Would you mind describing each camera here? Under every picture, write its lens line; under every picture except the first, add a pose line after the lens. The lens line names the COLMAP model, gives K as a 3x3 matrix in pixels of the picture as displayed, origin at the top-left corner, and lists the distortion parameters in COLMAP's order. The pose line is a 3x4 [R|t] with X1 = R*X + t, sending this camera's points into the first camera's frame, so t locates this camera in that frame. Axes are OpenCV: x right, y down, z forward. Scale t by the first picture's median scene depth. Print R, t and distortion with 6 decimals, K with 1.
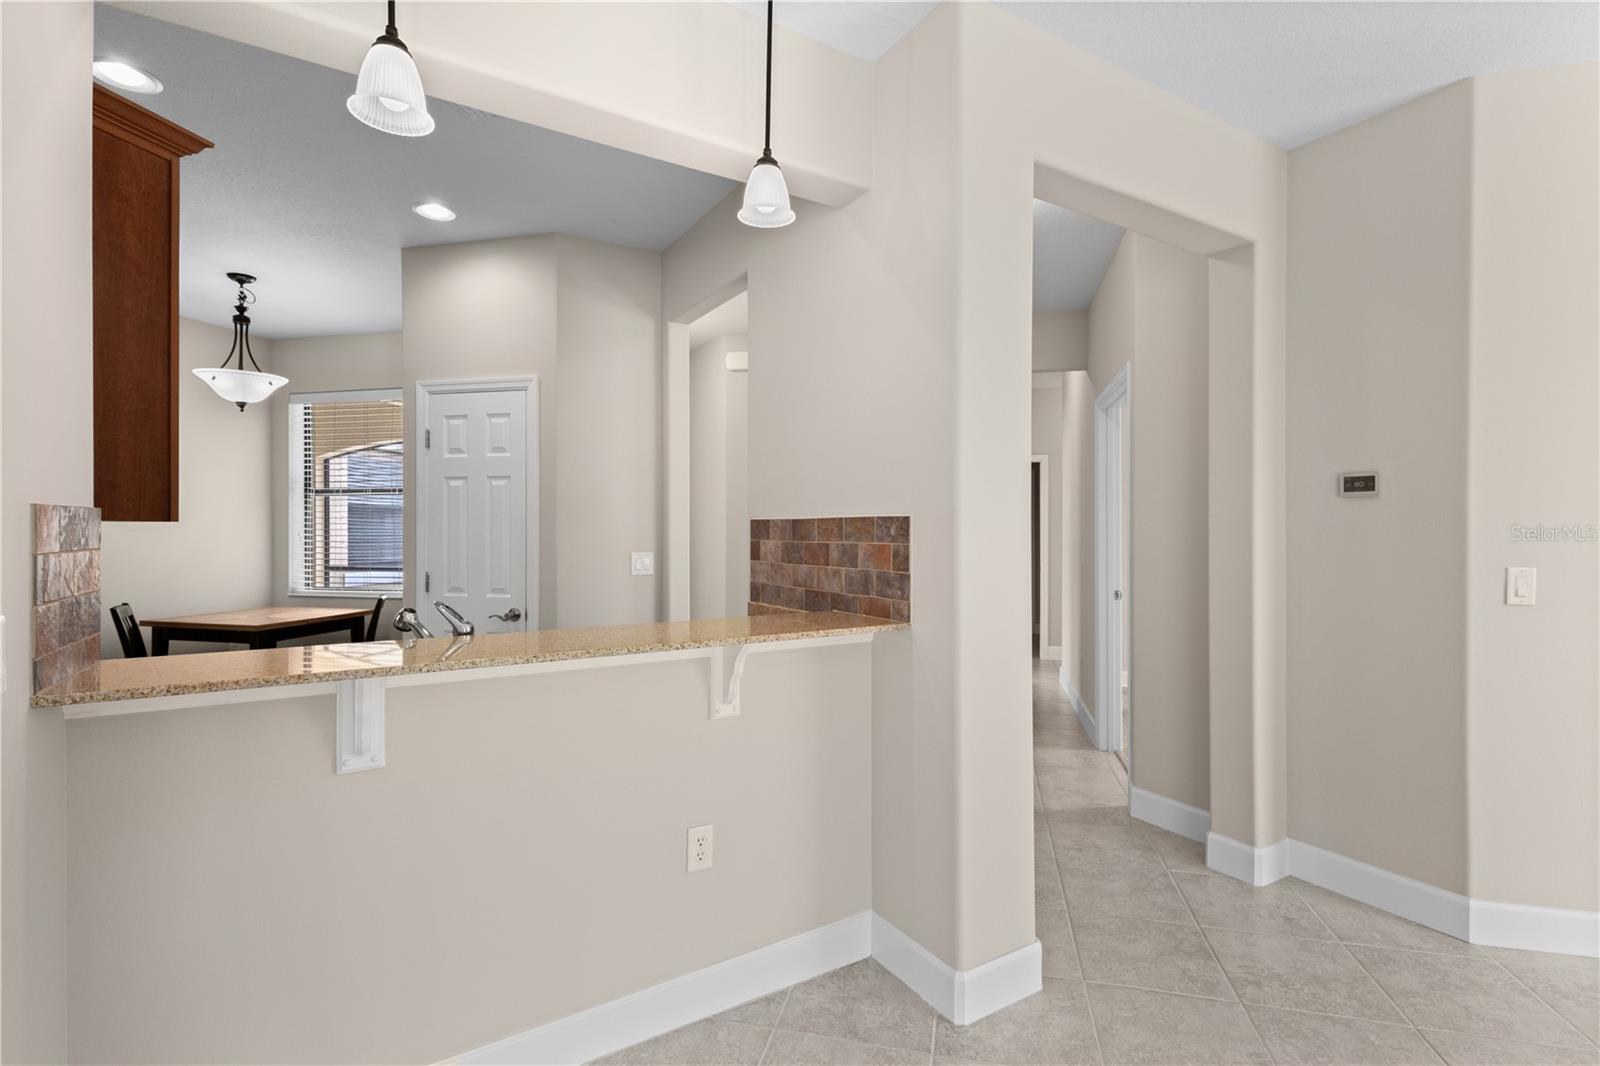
lens RADIAL K [[737.8, 0, 804.0], [0, 737.8, 527.4], [0, 0, 1]] dist [0.012592, -0.002509]
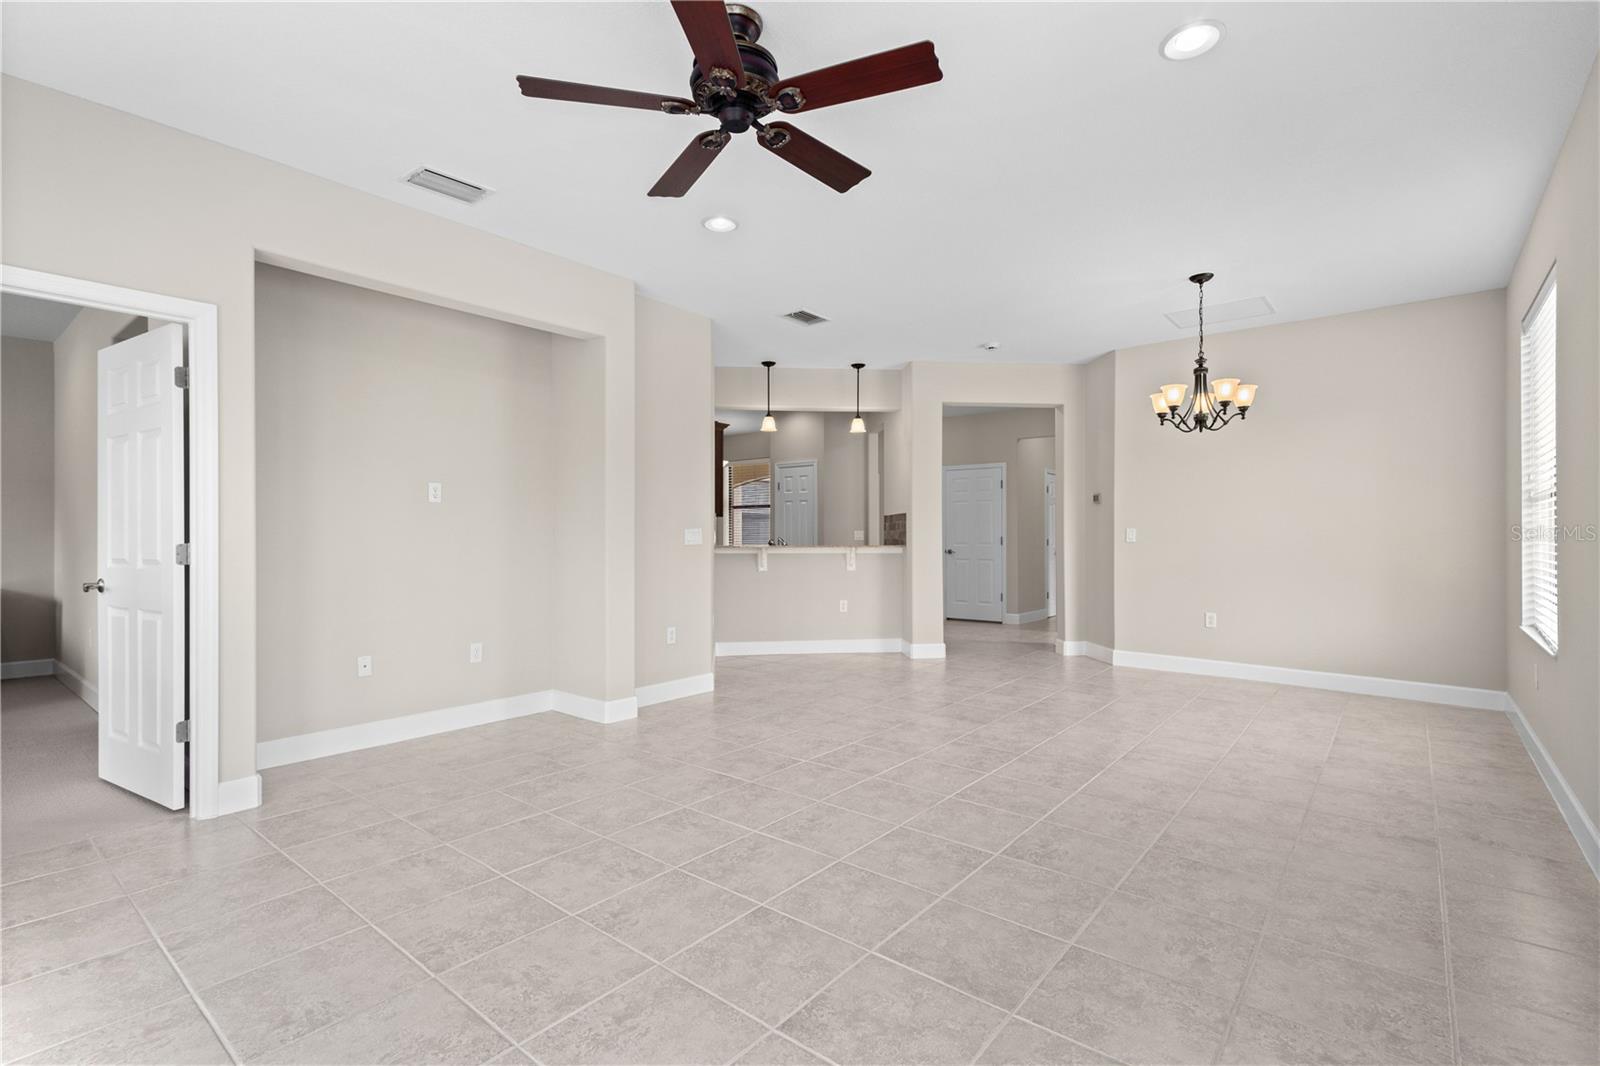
lens RADIAL K [[737.8, 0, 802.8], [0, 737.8, 534.0], [0, 0, 1]] dist [0.012592, -0.002509]
pose [[0.899790, -0.002802, -0.436314, 0.871612], [0.002344, 0.999996, -0.001586, 0.061888], [0.436317, 0.000404, 0.899793, -1.614659]]
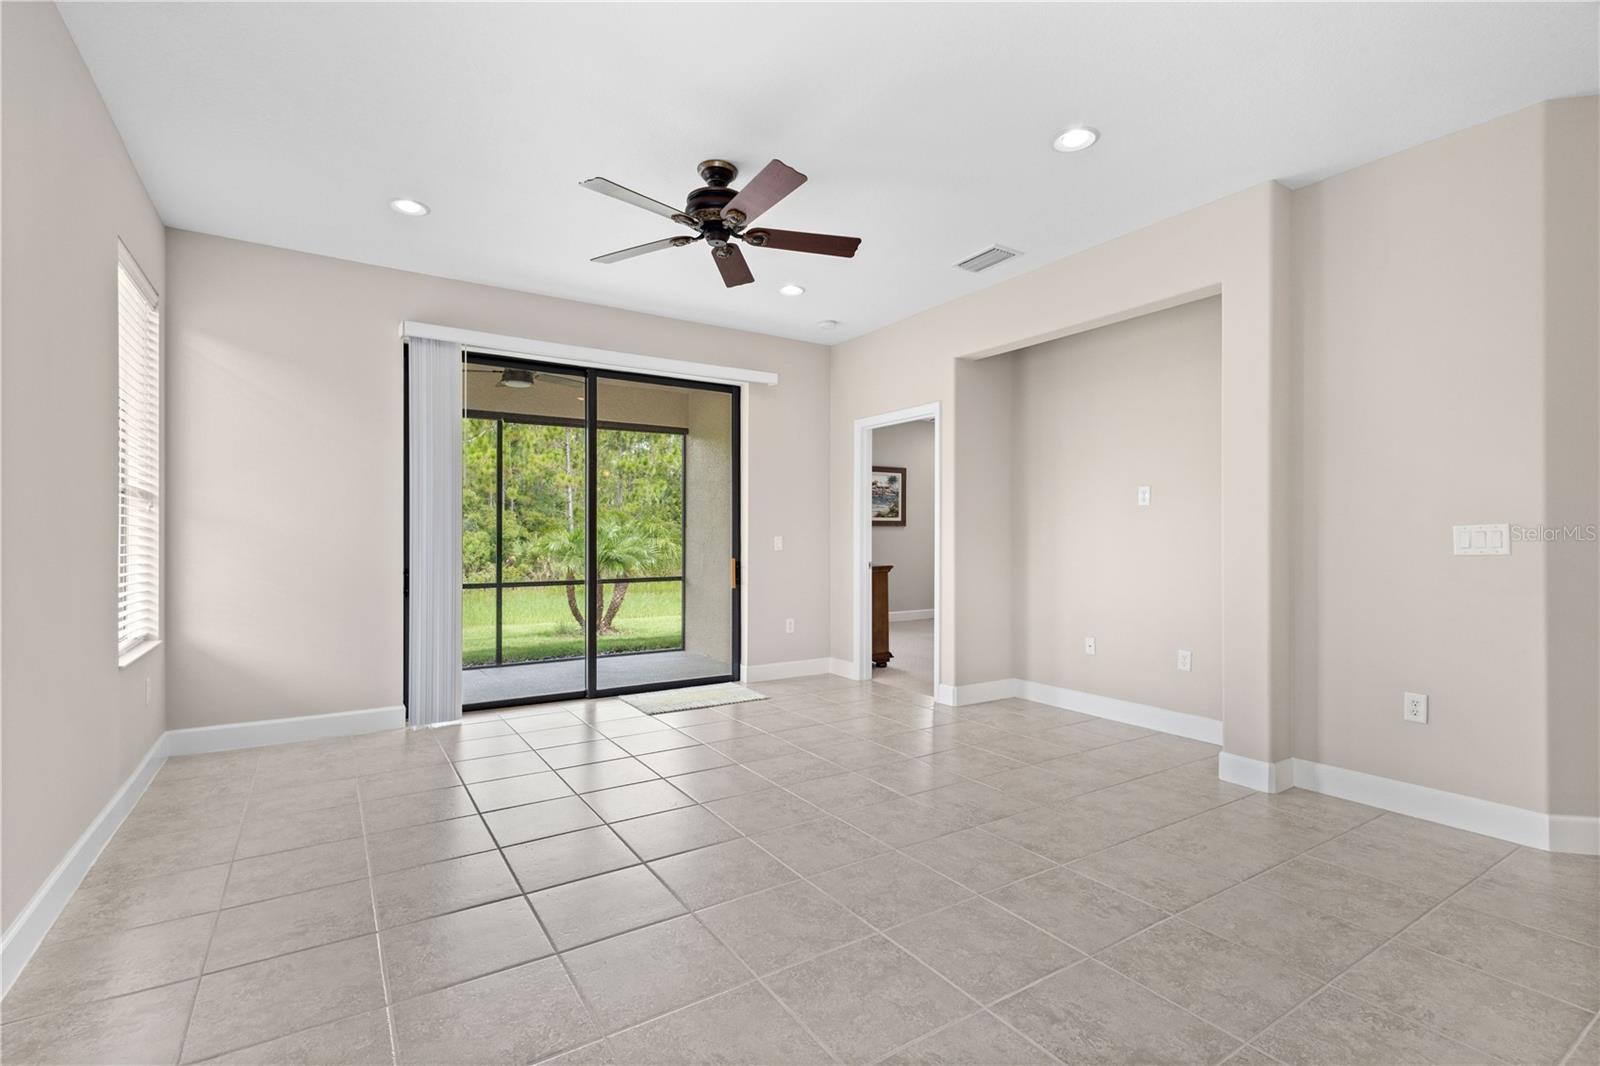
lens RADIAL K [[737.8, 0, 800.7], [0, 737.8, 534.0], [0, 0, 1]] dist [0.012592, -0.002509]
pose [[-0.690887, -0.002363, -0.722959, 1.182496], [0.000789, 0.999992, -0.004023, 0.060151], [0.722962, -0.003349, -0.690879, -0.025655]]
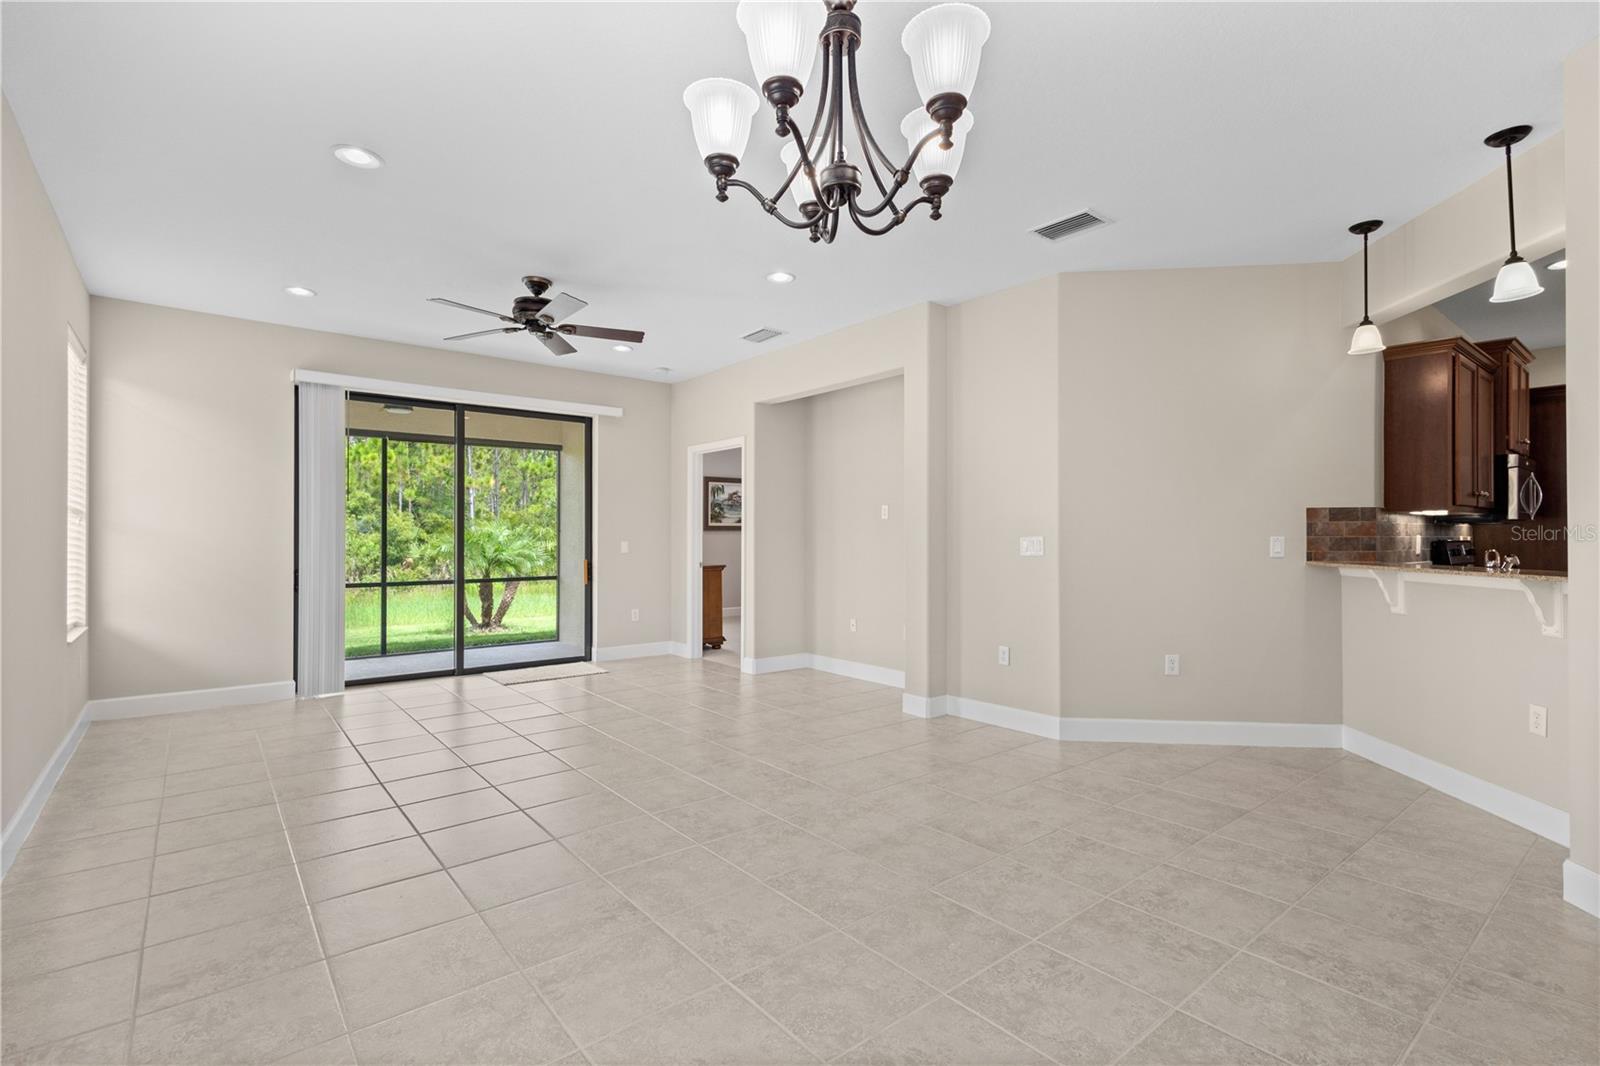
lens RADIAL K [[737.8, 0, 801.5], [0, 737.8, 532.3], [0, 0, 1]] dist [0.012592, -0.002509]
pose [[-0.607544, -0.004693, -0.794272, 1.363522], [0.001330, 0.999975, -0.006926, 0.045277], [0.794285, -0.005264, -0.607523, 0.512218]]
